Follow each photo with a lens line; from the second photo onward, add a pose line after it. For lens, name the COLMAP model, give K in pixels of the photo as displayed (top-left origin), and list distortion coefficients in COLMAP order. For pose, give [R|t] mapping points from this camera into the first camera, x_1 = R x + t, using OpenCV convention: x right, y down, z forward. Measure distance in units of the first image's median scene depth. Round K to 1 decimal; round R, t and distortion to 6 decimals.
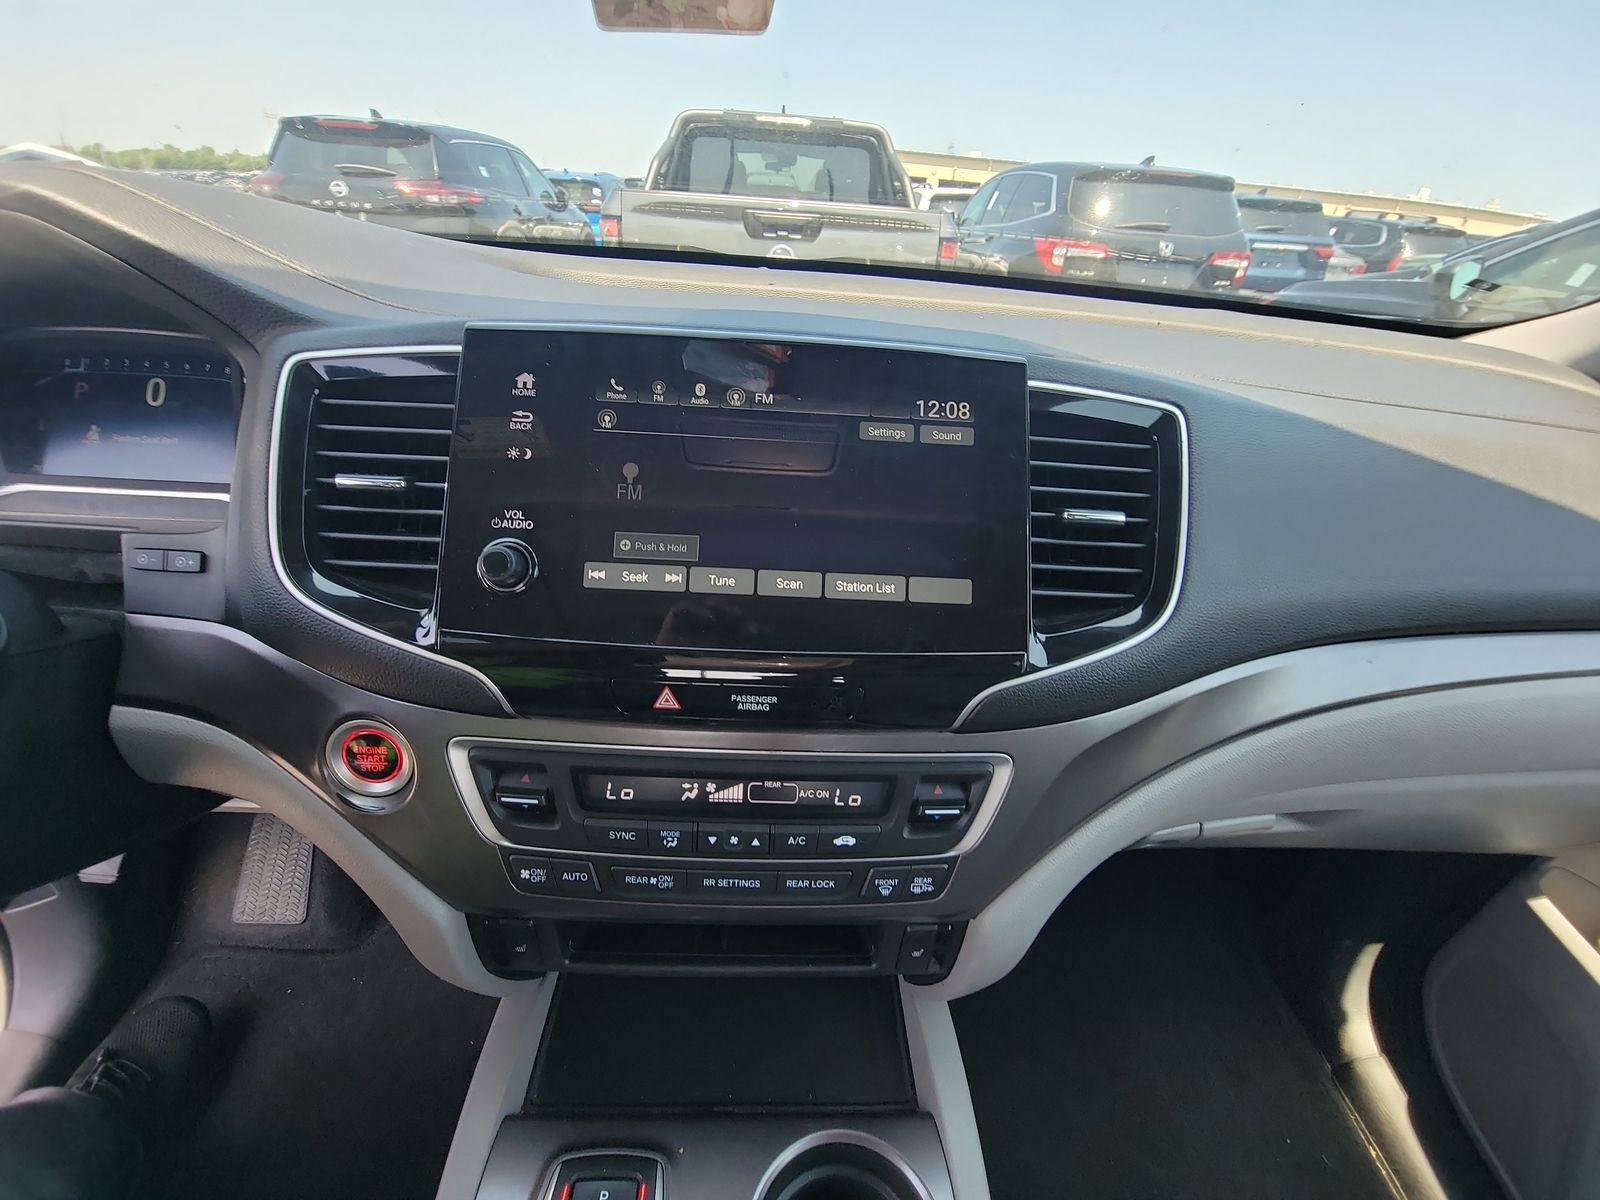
lens RADIAL K [[674.1, 0, 797.0], [0, 674.1, 628.7], [0, 0, 1]] dist [0.031325, -0.026053]
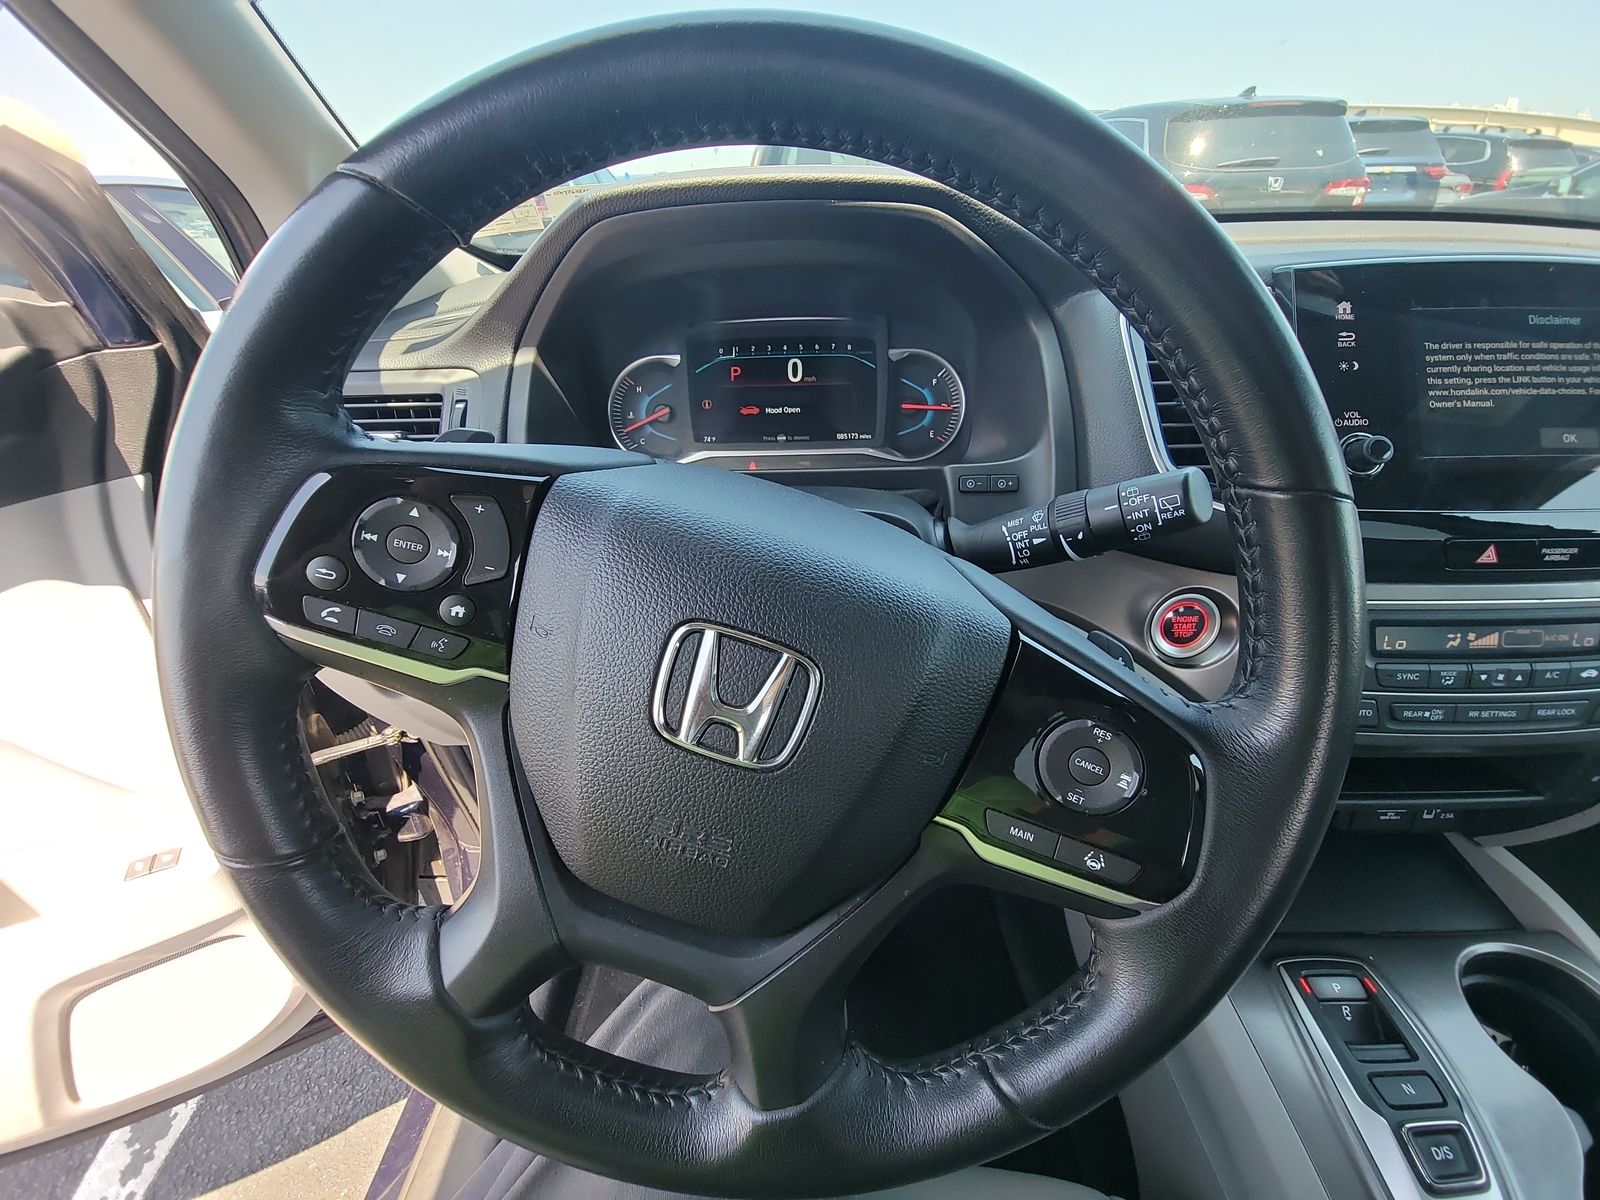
lens RADIAL K [[674.1, 0, 797.0], [0, 674.1, 628.7], [0, 0, 1]] dist [0.031325, -0.026053]
pose [[0.994008, -0.053721, -0.095199, -0.858442], [0.055723, 0.998275, 0.018492, 0.093287], [0.094041, -0.023686, 0.995286, -0.226535]]
